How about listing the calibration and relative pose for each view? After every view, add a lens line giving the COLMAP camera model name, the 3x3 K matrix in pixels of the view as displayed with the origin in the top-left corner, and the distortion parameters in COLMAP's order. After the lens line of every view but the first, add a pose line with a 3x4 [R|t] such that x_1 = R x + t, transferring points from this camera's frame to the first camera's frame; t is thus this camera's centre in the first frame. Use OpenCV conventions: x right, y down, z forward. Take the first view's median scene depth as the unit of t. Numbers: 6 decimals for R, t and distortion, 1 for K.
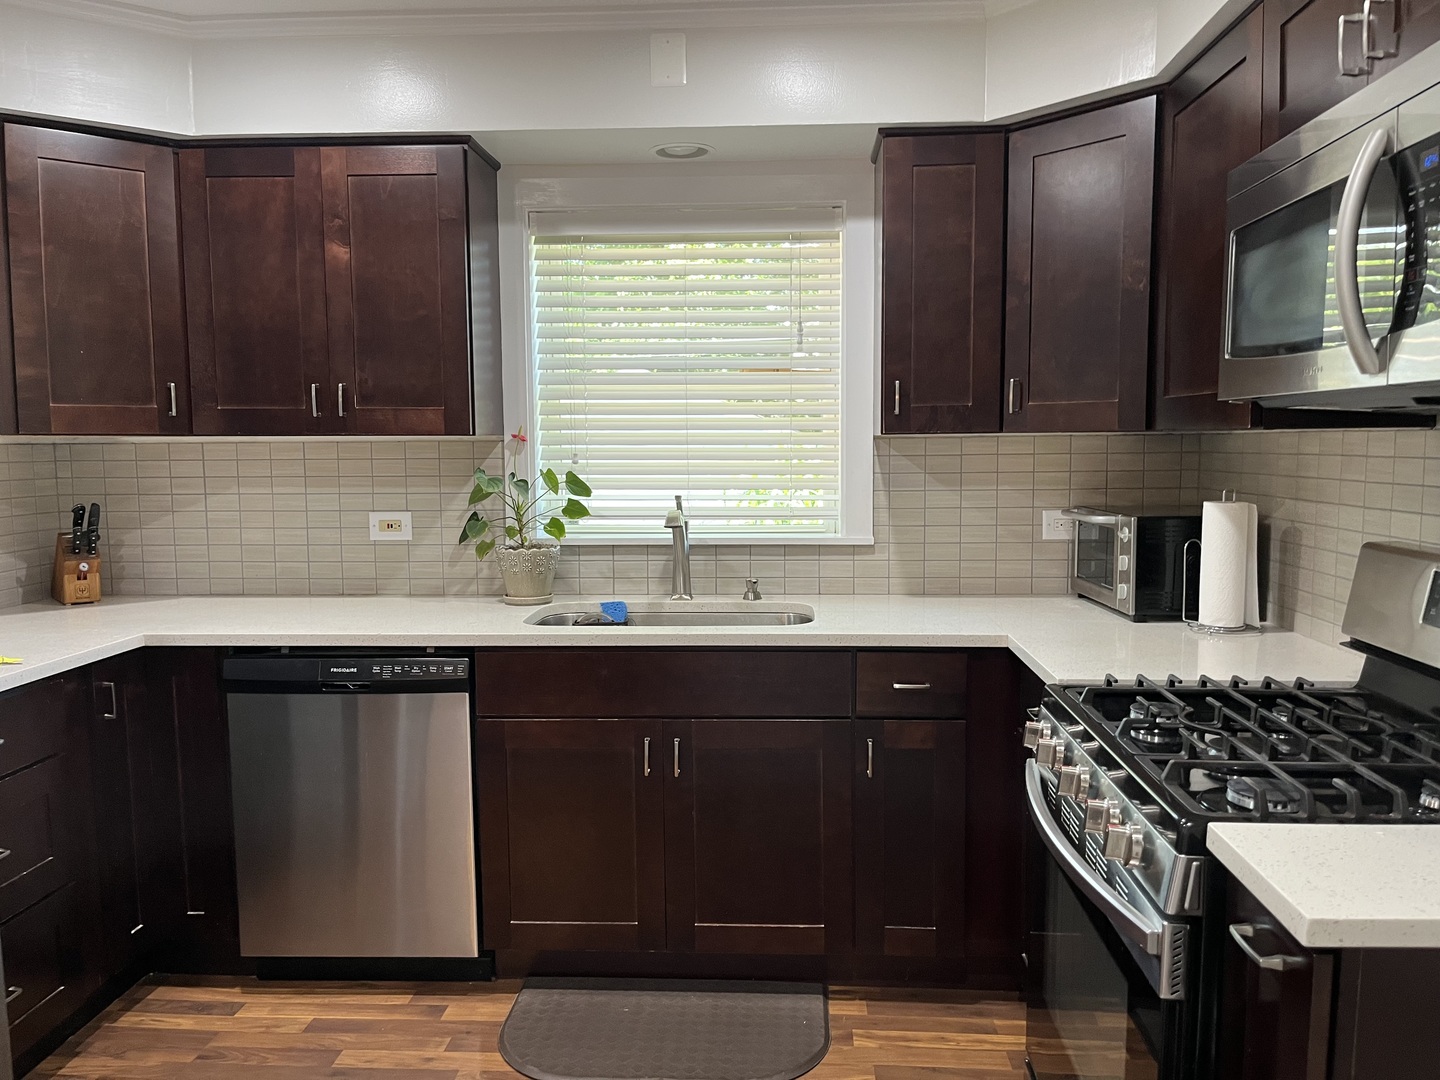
lens RADIAL K [[1088.2, 0, 725.2], [0, 1088.2, 544.5], [0, 0, 1]] dist [0.057063, -0.092999]
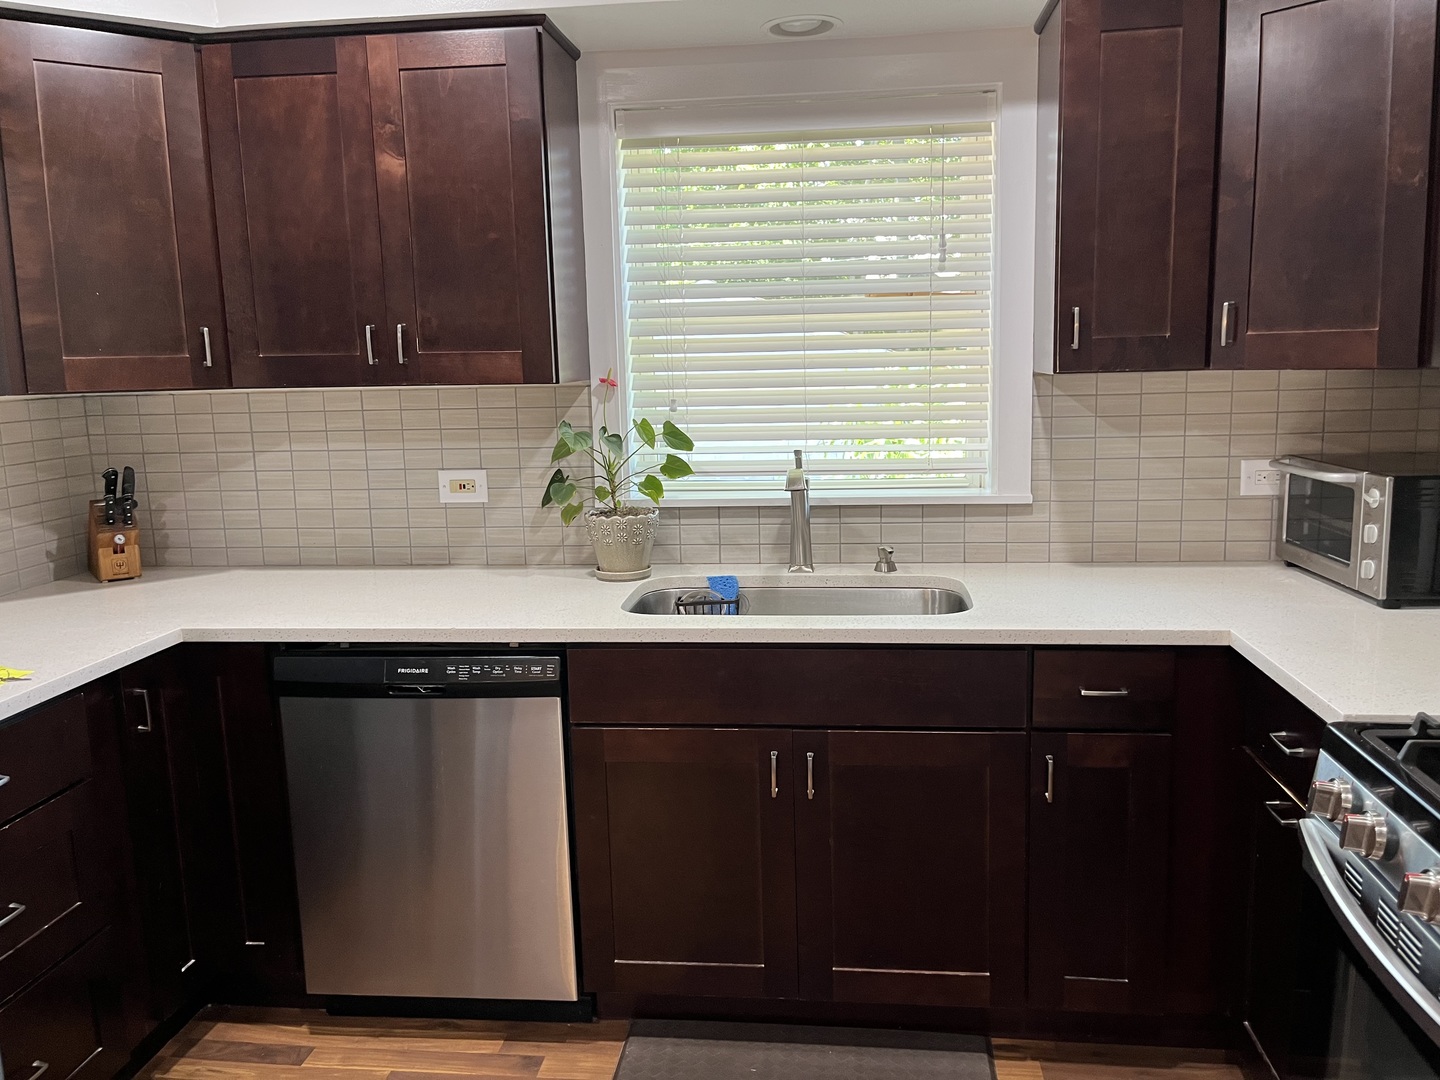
lens RADIAL K [[1084.0, 0, 728.1], [0, 1084.0, 525.4], [0, 0, 1]] dist [0.067889, -0.102577]
pose [[0.998195, -0.009265, -0.059340, -0.050265], [0.012980, 0.997959, 0.062524, -0.041615], [0.058640, -0.063181, 0.996278, 0.167422]]
